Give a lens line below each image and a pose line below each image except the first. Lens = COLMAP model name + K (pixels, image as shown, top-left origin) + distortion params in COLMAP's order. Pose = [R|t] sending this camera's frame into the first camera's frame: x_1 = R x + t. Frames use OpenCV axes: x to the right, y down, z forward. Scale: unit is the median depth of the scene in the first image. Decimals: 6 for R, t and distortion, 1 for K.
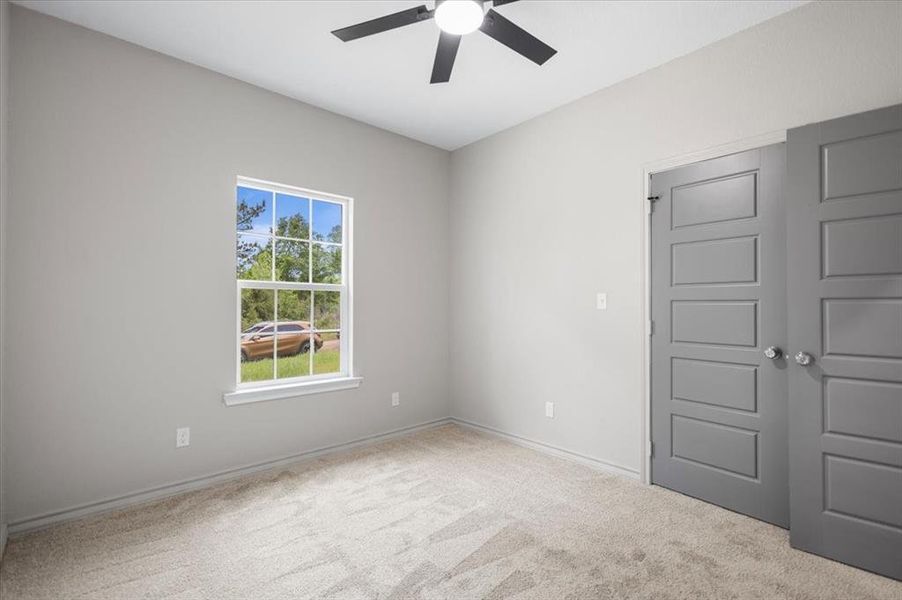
lens RADIAL K [[416.1, 0, 450.8], [0, 416.1, 303.2], [0, 0, 1]] dist [-0.000242, -0.000093]
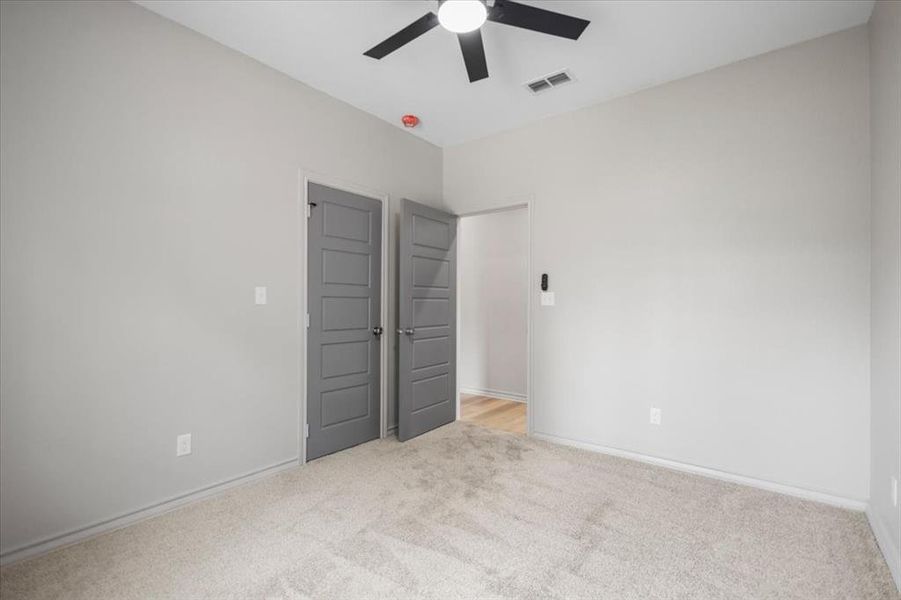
lens RADIAL K [[415.7, 0, 450.3], [0, 415.7, 303.2], [0, 0, 1]] dist [-0.000242, -0.000093]
pose [[-0.187727, -0.004620, 0.982210, -0.552365], [-0.008694, 0.999958, 0.003042, 0.004771], [-0.982183, -0.007968, -0.187759, 0.684735]]
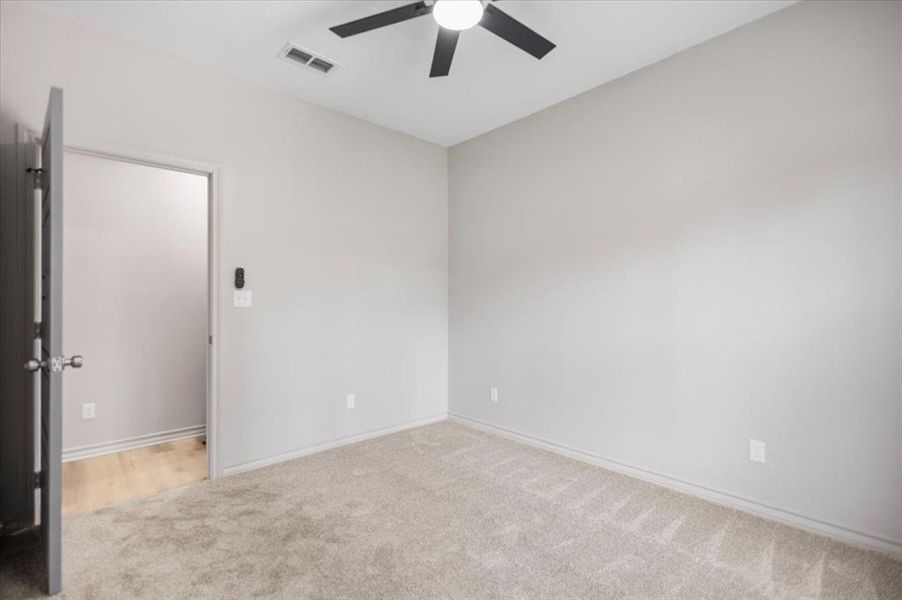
lens RADIAL K [[416.1, 0, 450.8], [0, 416.1, 303.2], [0, 0, 1]] dist [-0.000242, -0.000093]
pose [[-0.999087, -0.000796, -0.042713, 0.036410], [-0.000459, 0.999969, -0.007914, 0.011253], [0.042718, -0.007887, -0.999056, 1.124804]]
